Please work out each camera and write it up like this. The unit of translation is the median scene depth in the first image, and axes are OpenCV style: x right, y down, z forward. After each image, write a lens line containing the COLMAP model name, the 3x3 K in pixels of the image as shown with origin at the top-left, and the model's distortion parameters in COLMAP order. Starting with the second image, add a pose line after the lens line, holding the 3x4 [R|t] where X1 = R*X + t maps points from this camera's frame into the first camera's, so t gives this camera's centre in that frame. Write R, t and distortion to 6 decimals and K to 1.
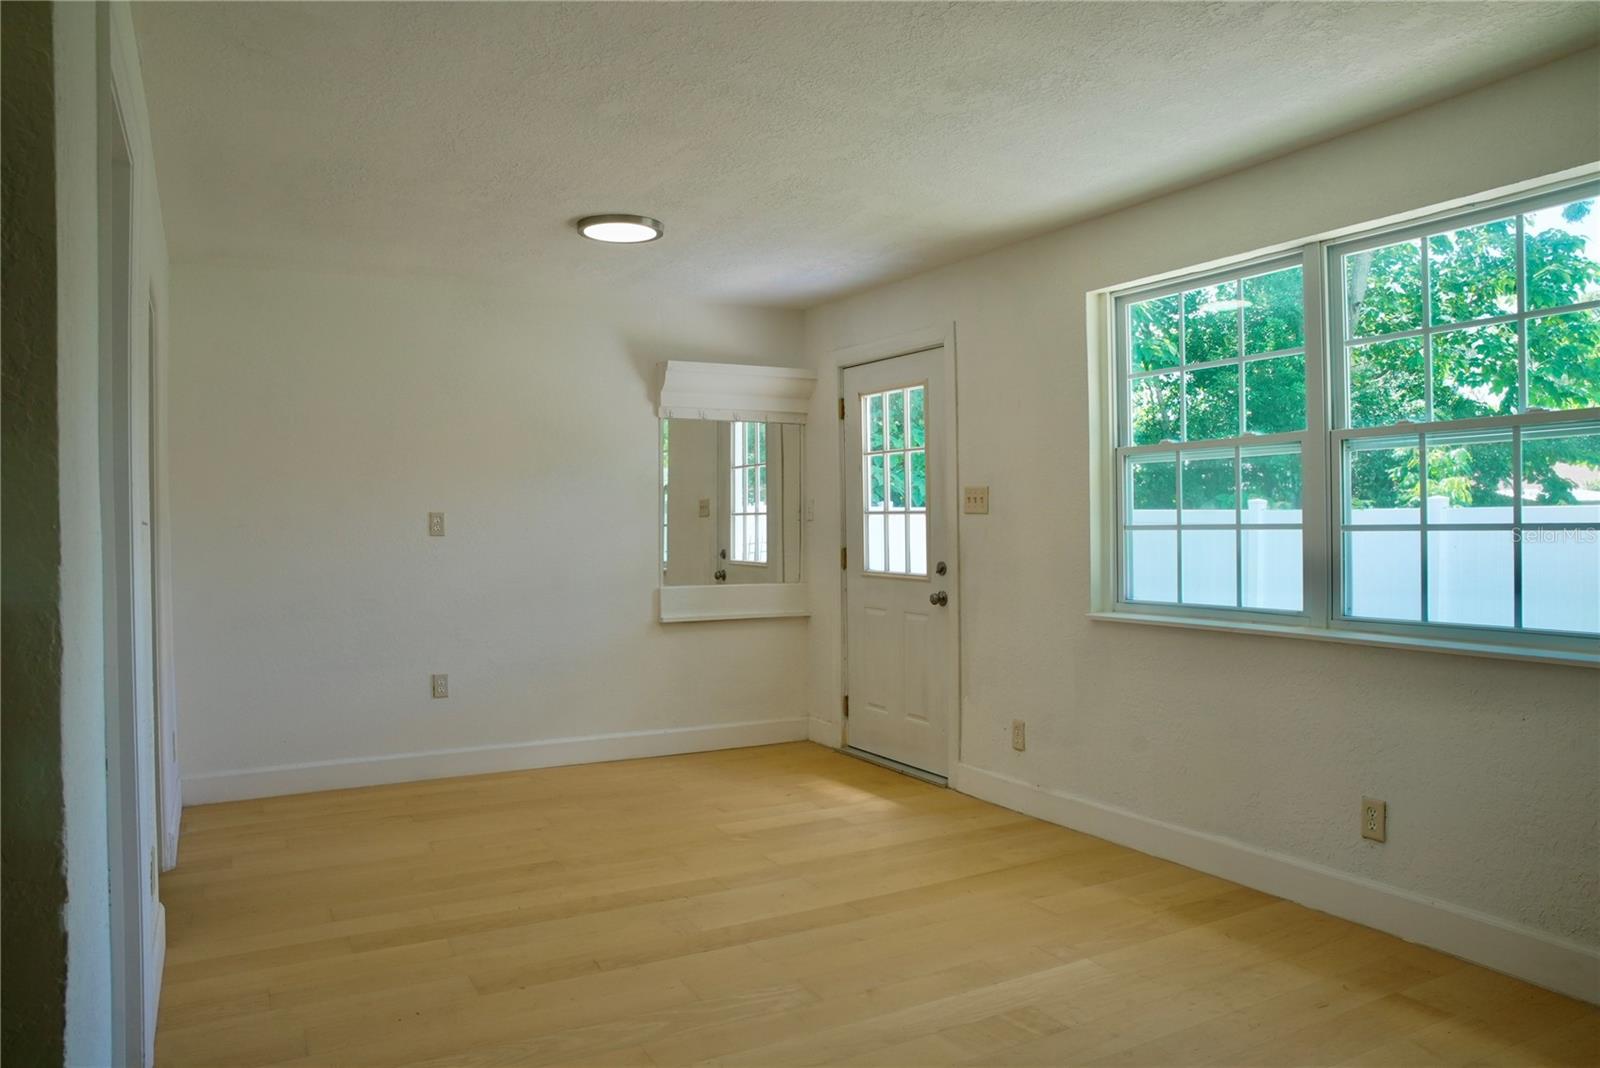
lens RADIAL K [[1112.9, 0, 805.7], [0, 1112.9, 532.8], [0, 0, 1]] dist [-0.136008, 0.109268]
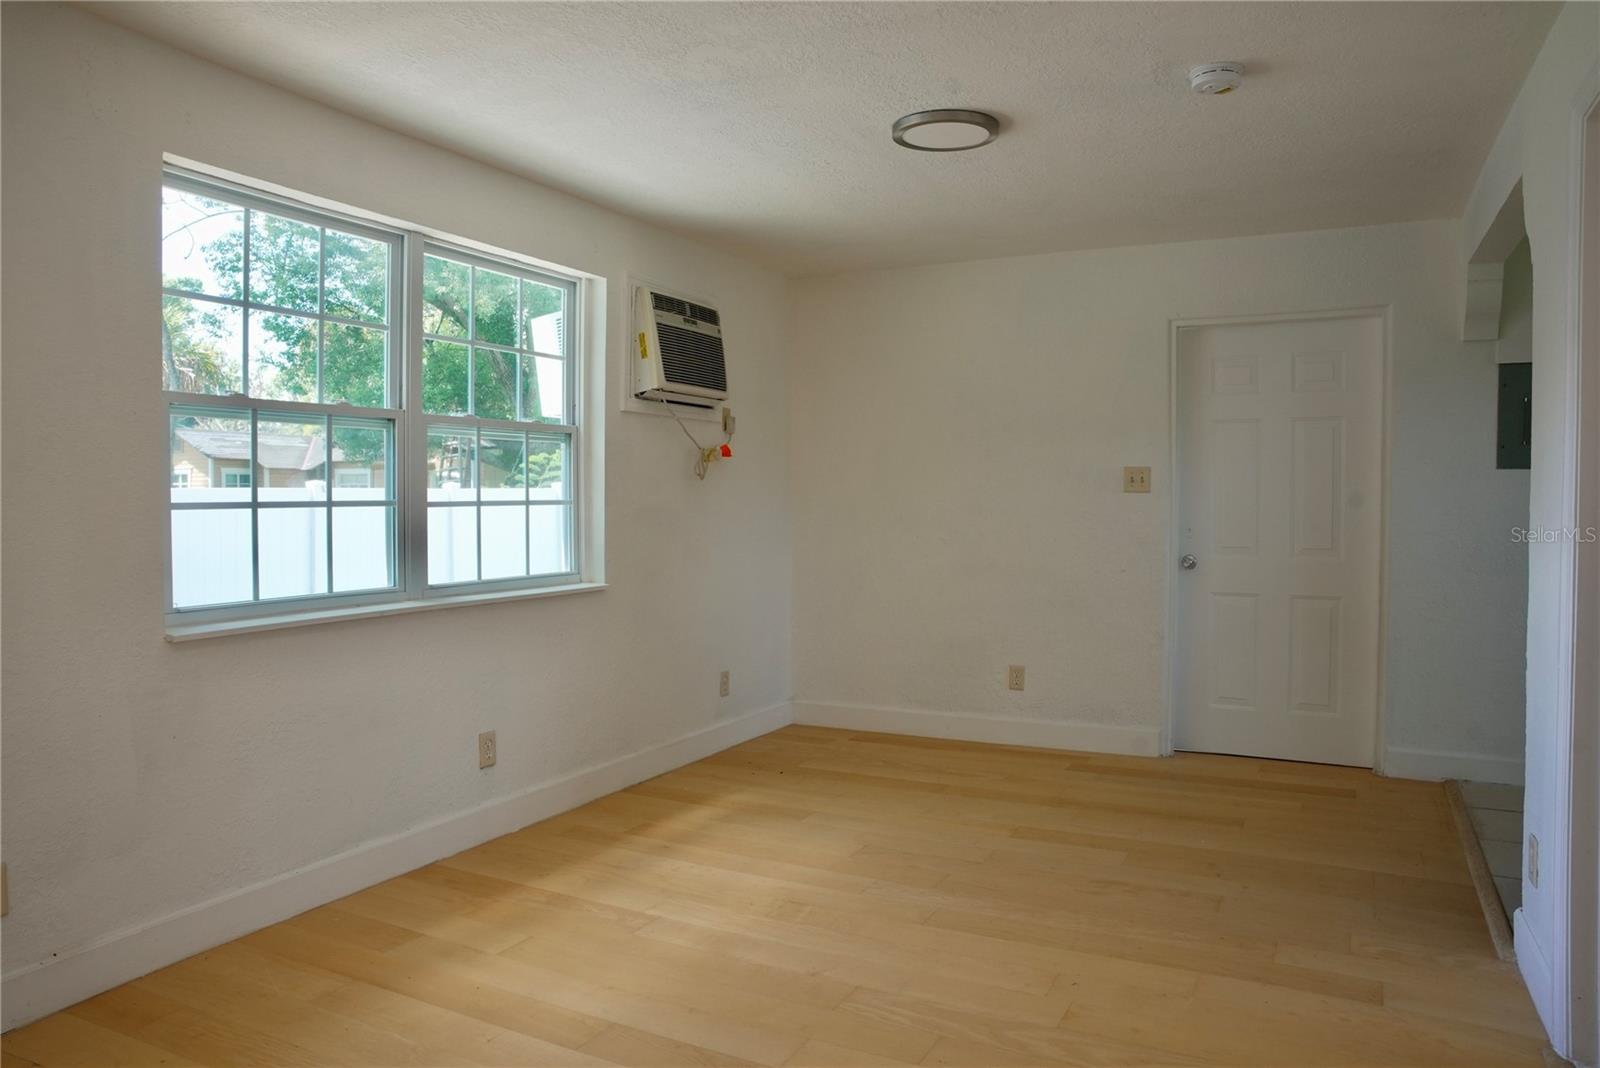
lens RADIAL K [[1112.9, 0, 805.7], [0, 1112.9, 532.8], [0, 0, 1]] dist [-0.136008, 0.109268]
pose [[-0.571548, -0.020526, 0.820312, -0.625531], [0.009017, 0.999470, 0.031291, -0.007157], [-0.820519, 0.025281, -0.571060, 1.321723]]
